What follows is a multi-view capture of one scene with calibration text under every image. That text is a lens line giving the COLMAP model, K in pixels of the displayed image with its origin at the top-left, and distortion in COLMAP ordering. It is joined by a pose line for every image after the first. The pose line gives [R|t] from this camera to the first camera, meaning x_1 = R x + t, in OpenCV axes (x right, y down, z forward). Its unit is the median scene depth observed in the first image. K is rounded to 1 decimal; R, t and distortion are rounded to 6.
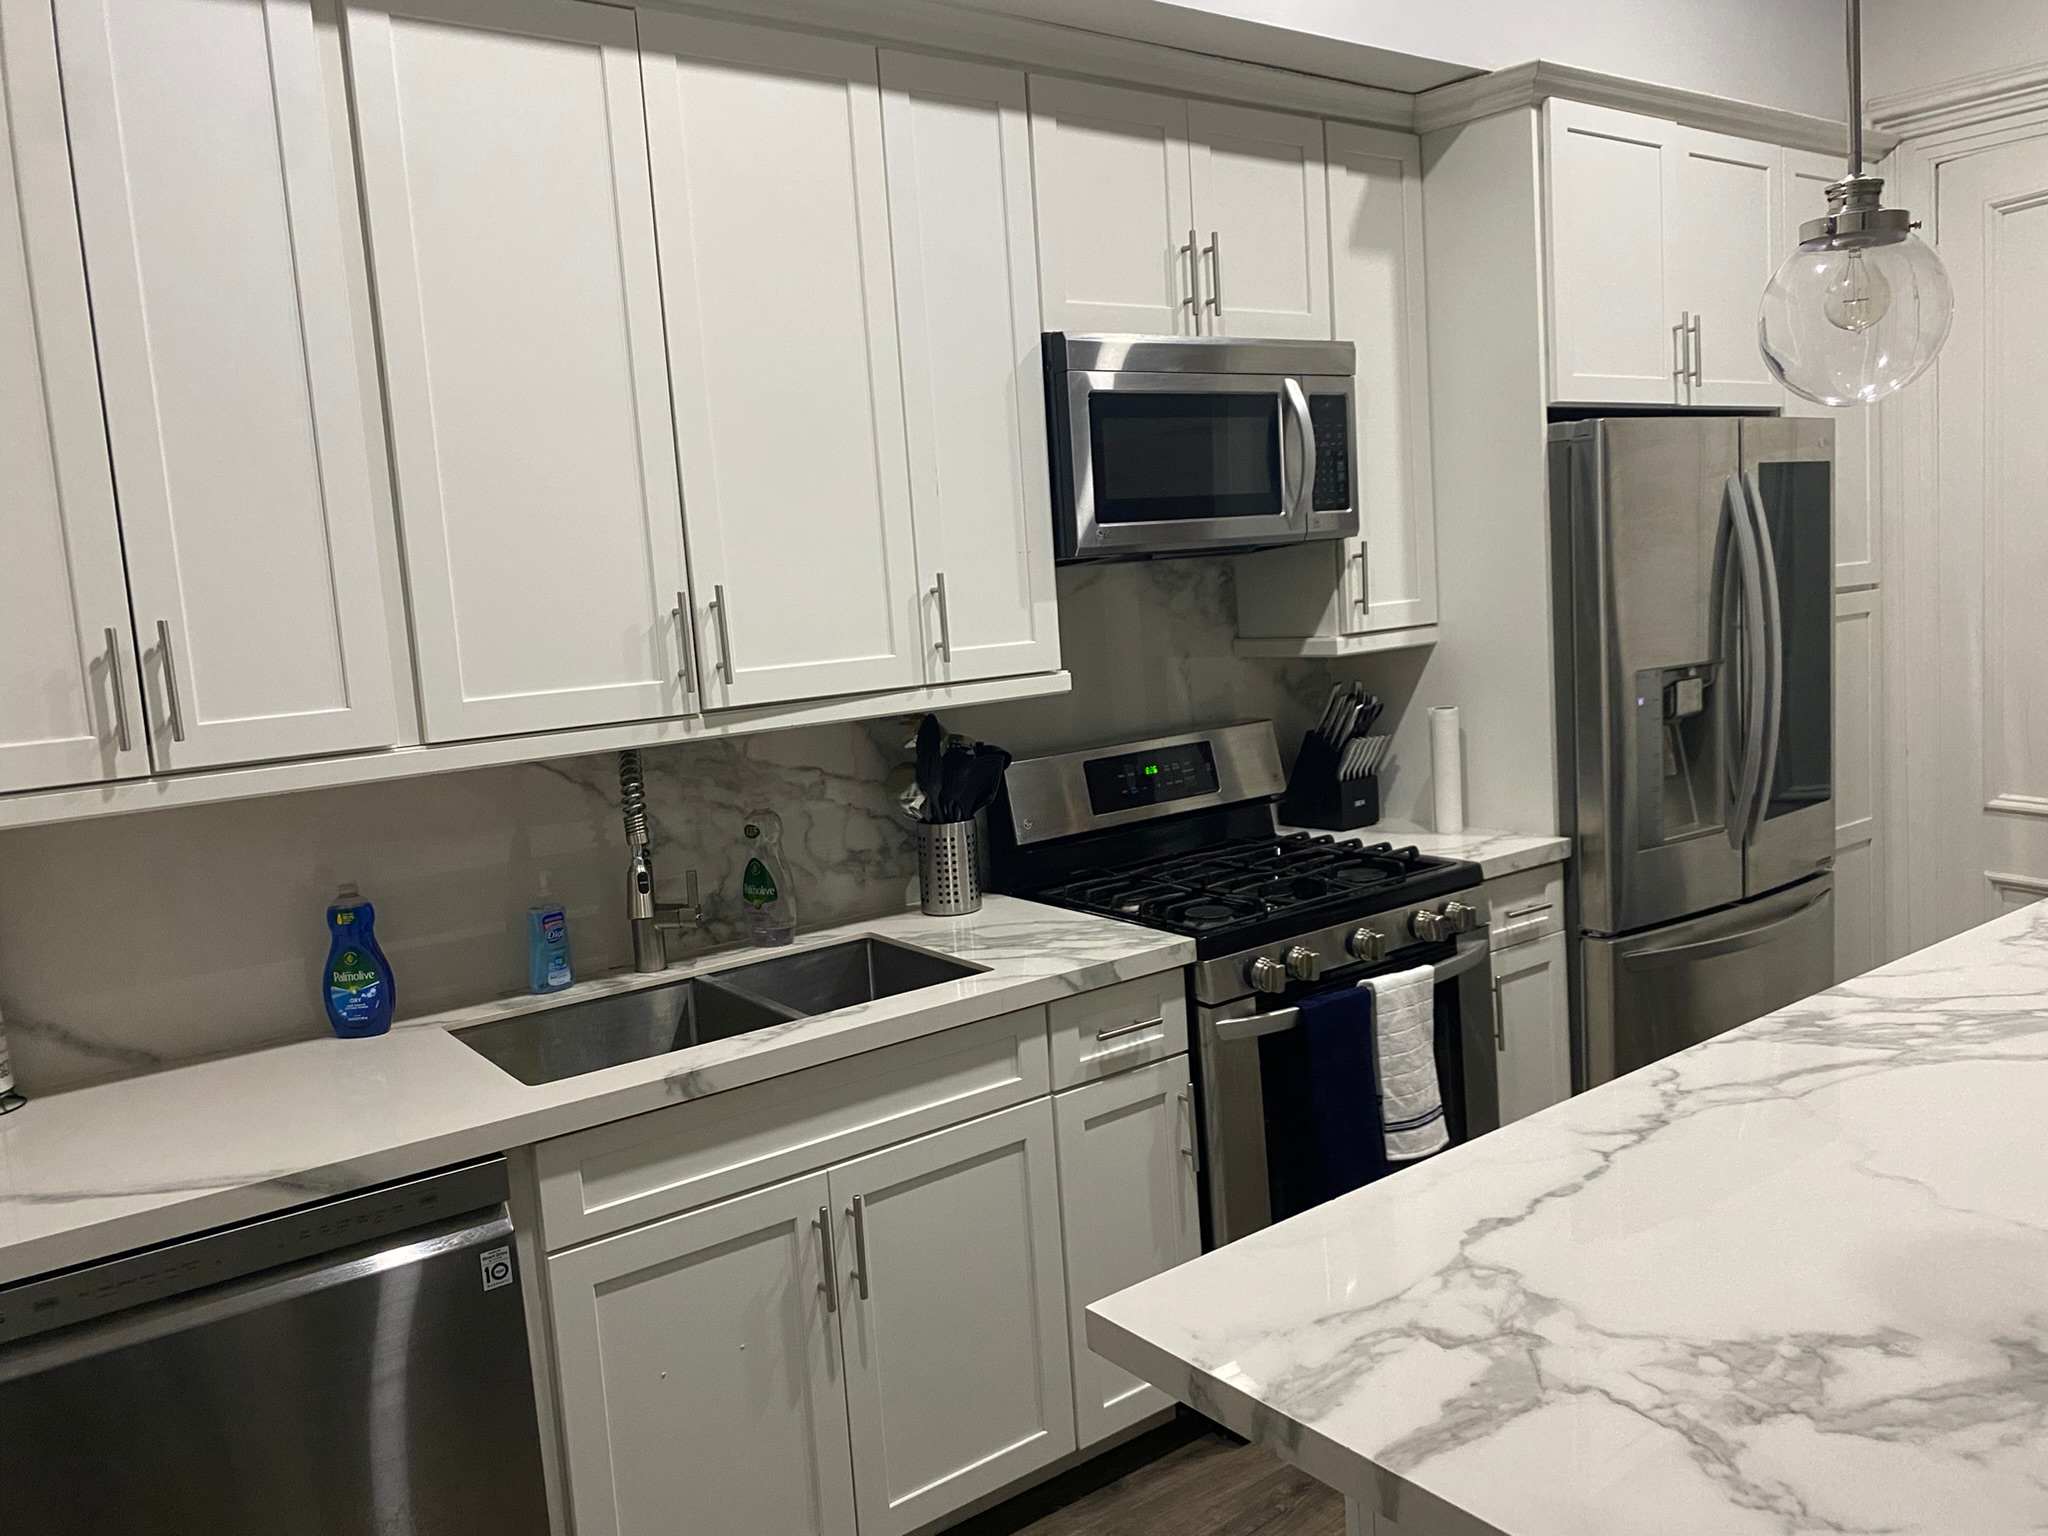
lens RADIAL K [[1572.8, 0, 1024.0], [0, 1572.8, 768.0], [0, 0, 1]] dist [0.044699, -0.056930]
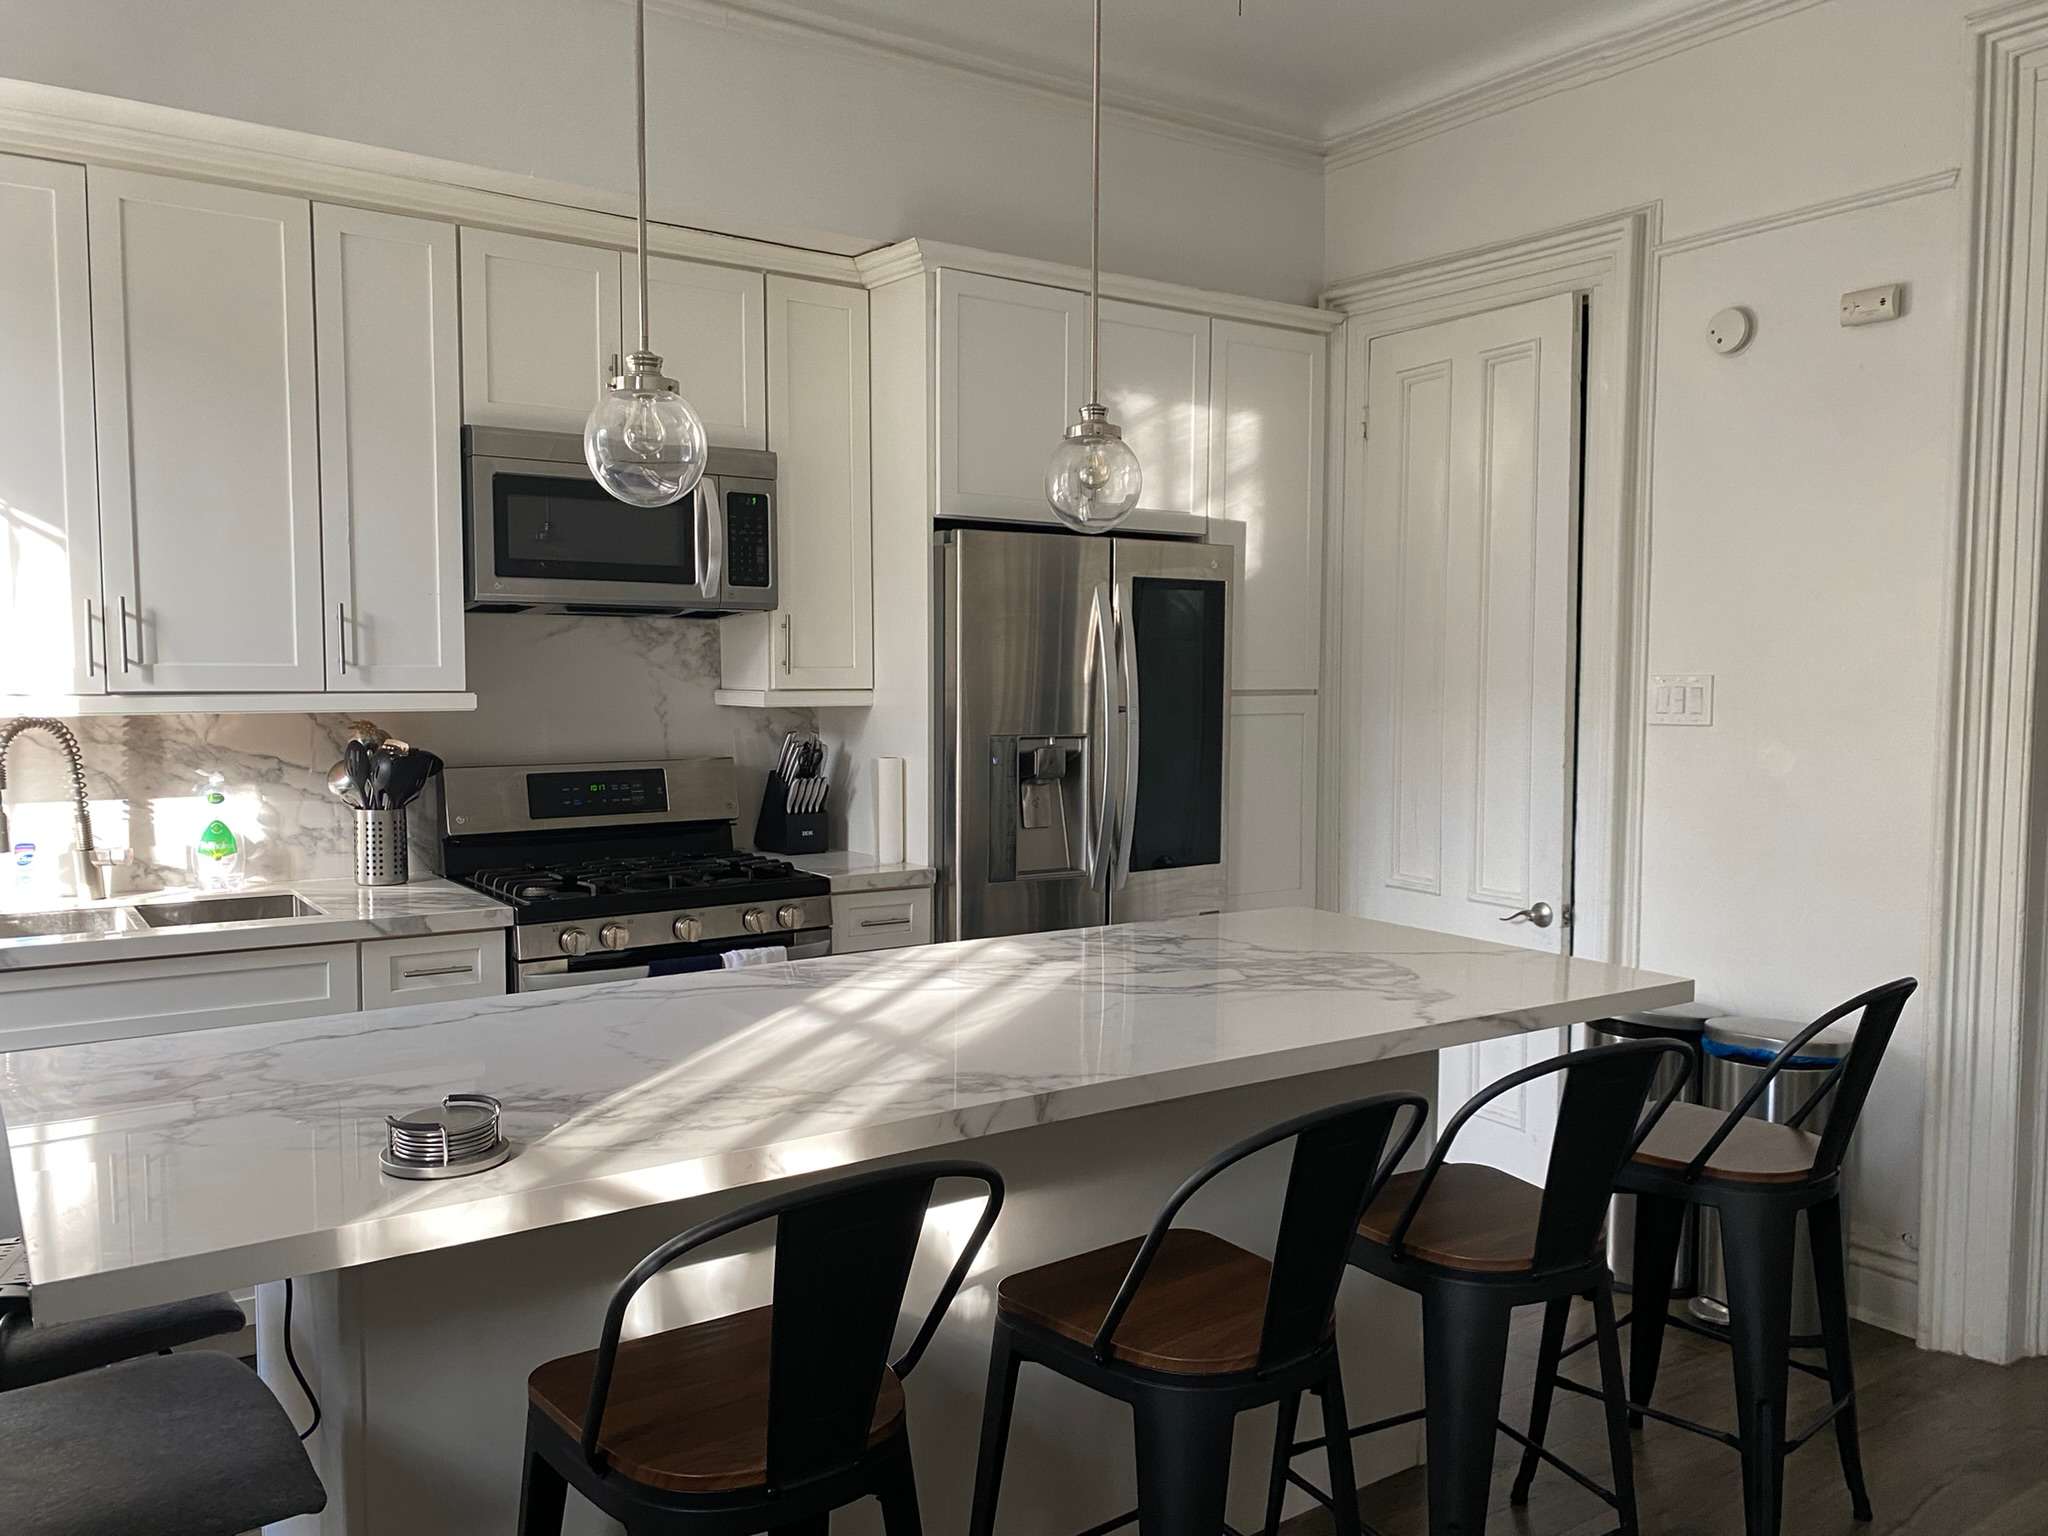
lens RADIAL K [[1572.8, 0, 1024.0], [0, 1572.8, 768.0], [0, 0, 1]] dist [0.044699, -0.056930]
pose [[0.997147, 0.075344, -0.004661, 0.429403], [-0.075487, 0.995569, -0.056080, 0.031348], [0.000415, 0.056272, 0.998415, -0.226740]]
